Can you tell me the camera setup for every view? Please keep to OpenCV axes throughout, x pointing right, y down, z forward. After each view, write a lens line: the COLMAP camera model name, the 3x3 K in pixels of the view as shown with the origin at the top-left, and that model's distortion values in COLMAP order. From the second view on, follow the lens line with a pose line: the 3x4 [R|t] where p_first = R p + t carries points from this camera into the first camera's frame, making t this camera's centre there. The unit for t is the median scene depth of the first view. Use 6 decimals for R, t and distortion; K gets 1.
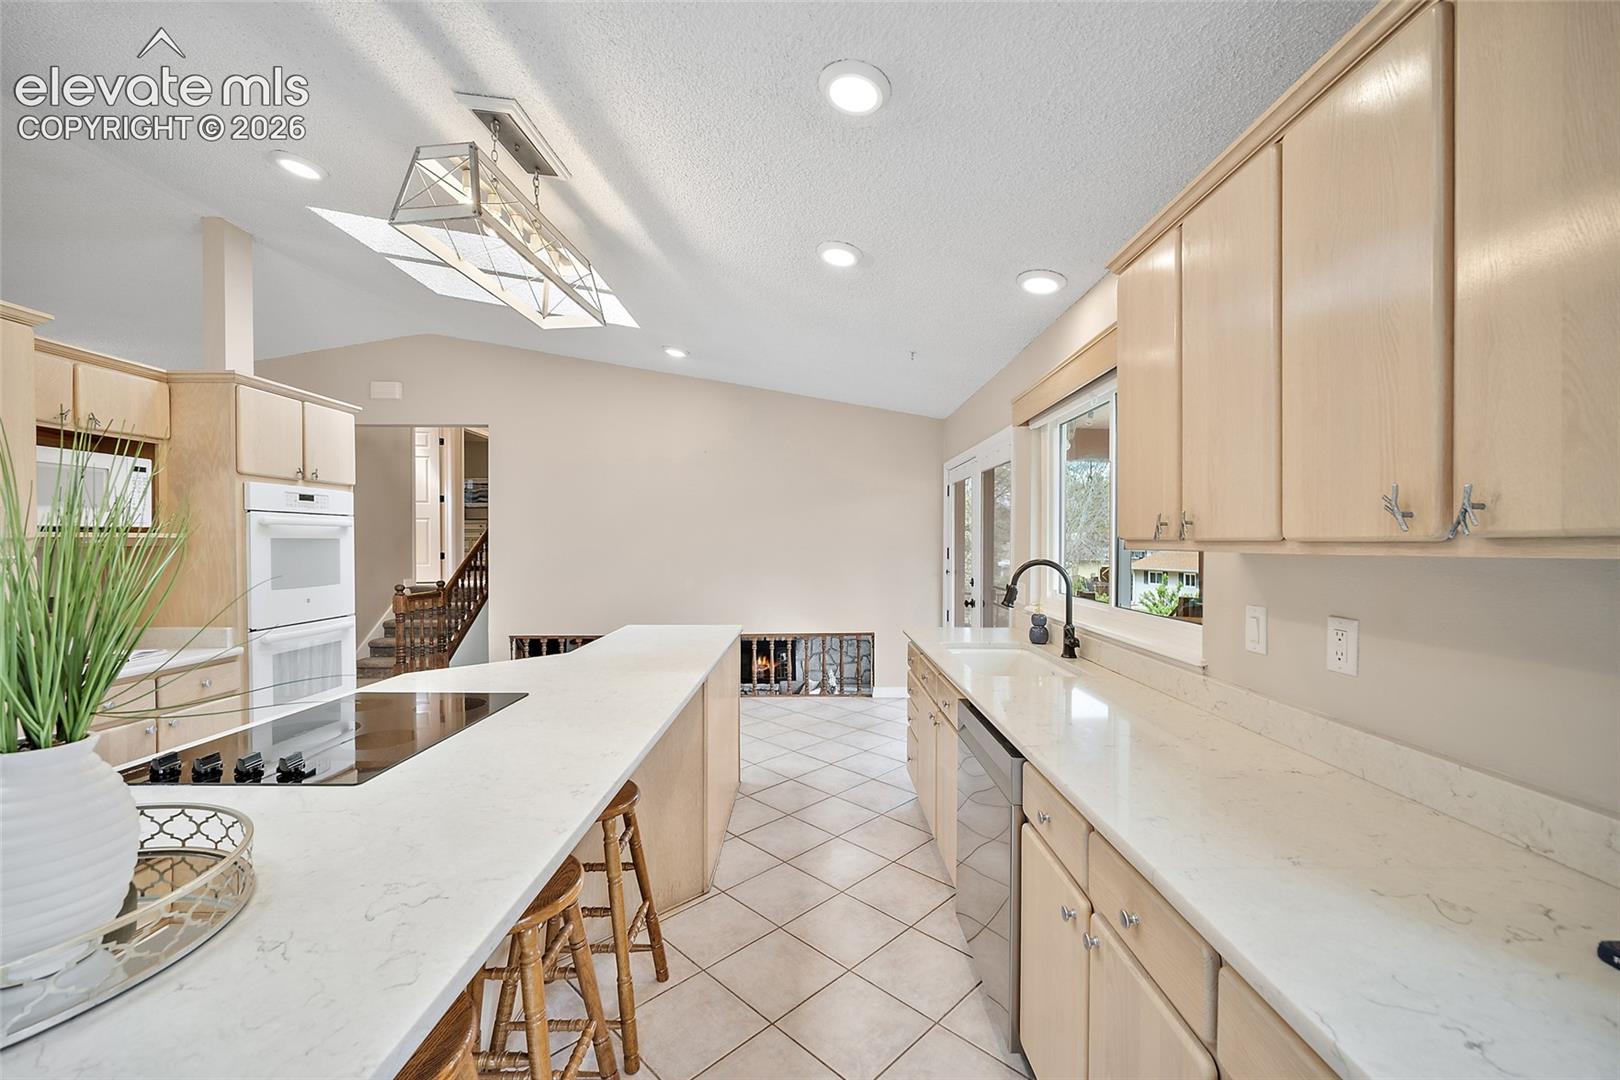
lens RADIAL K [[646.7, 0, 802.6], [0, 646.7, 526.8], [0, 0, 1]] dist [-0.003400, -0.000076]
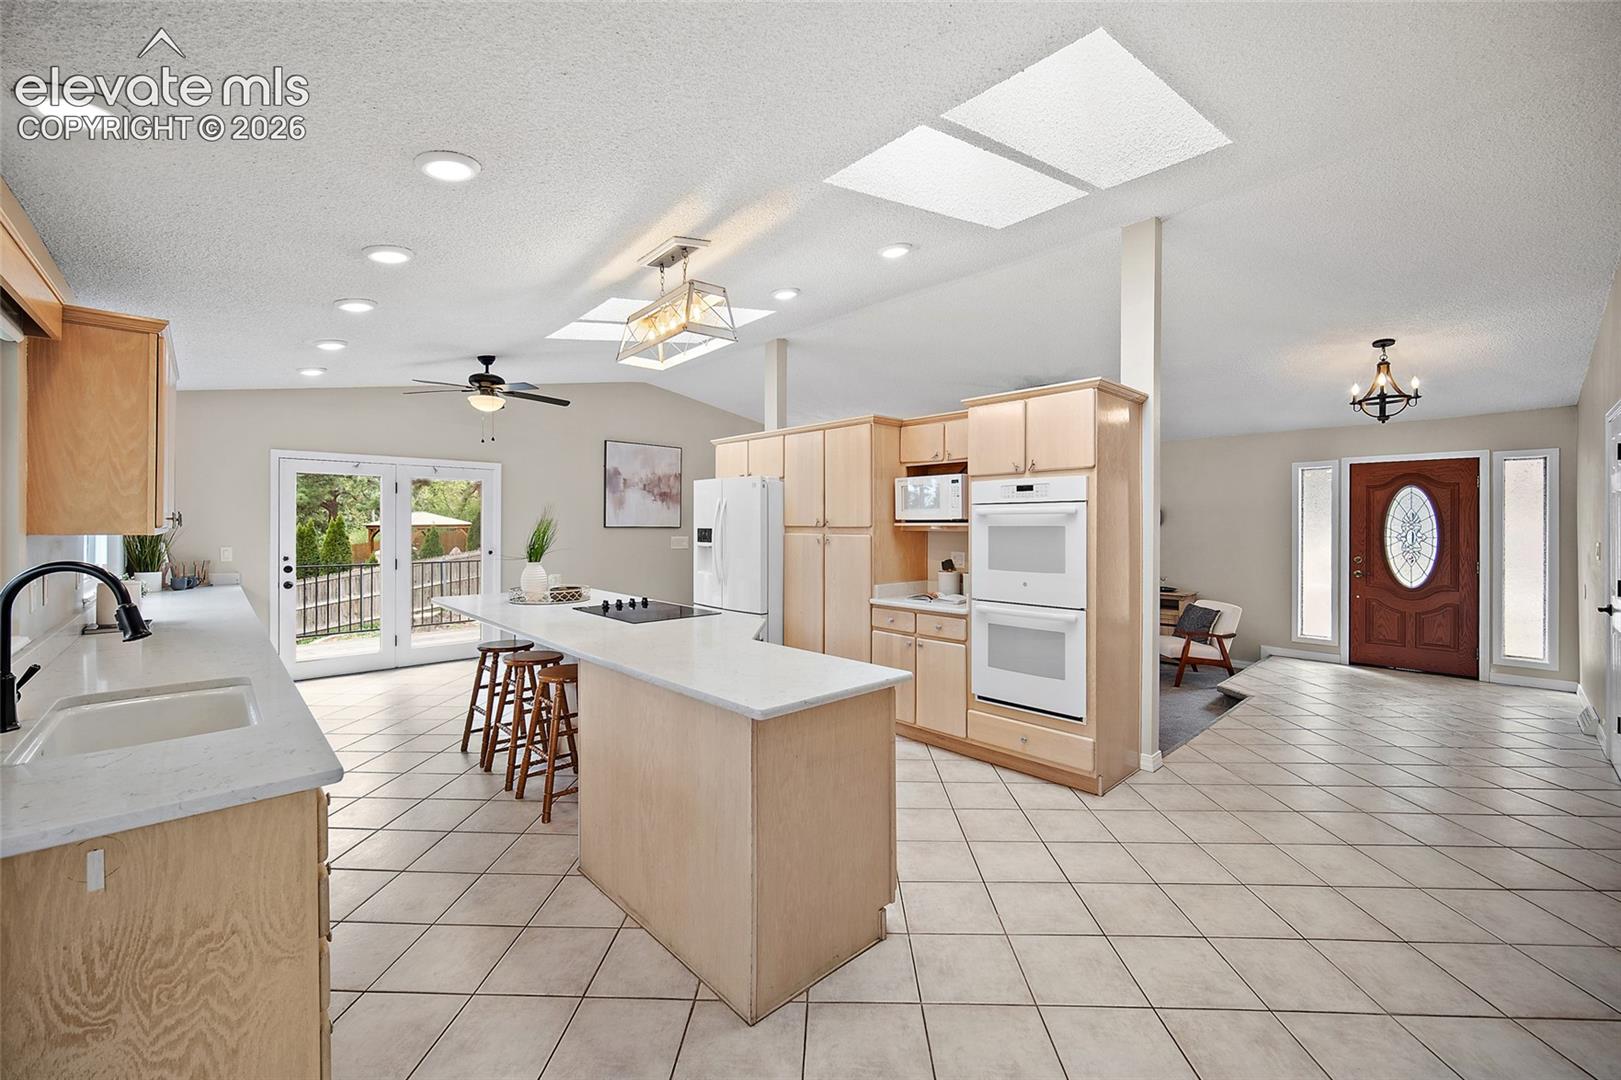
lens RADIAL K [[641.7, 0, 813.1], [0, 641.7, 522.9], [0, 0, 1]] dist [0.000135, -0.000017]
pose [[-0.709469, 0.001484, -0.704735, 0.243598], [0.016709, 0.999752, -0.014715, 0.023345], [0.704538, -0.022215, -0.709318, 1.566277]]
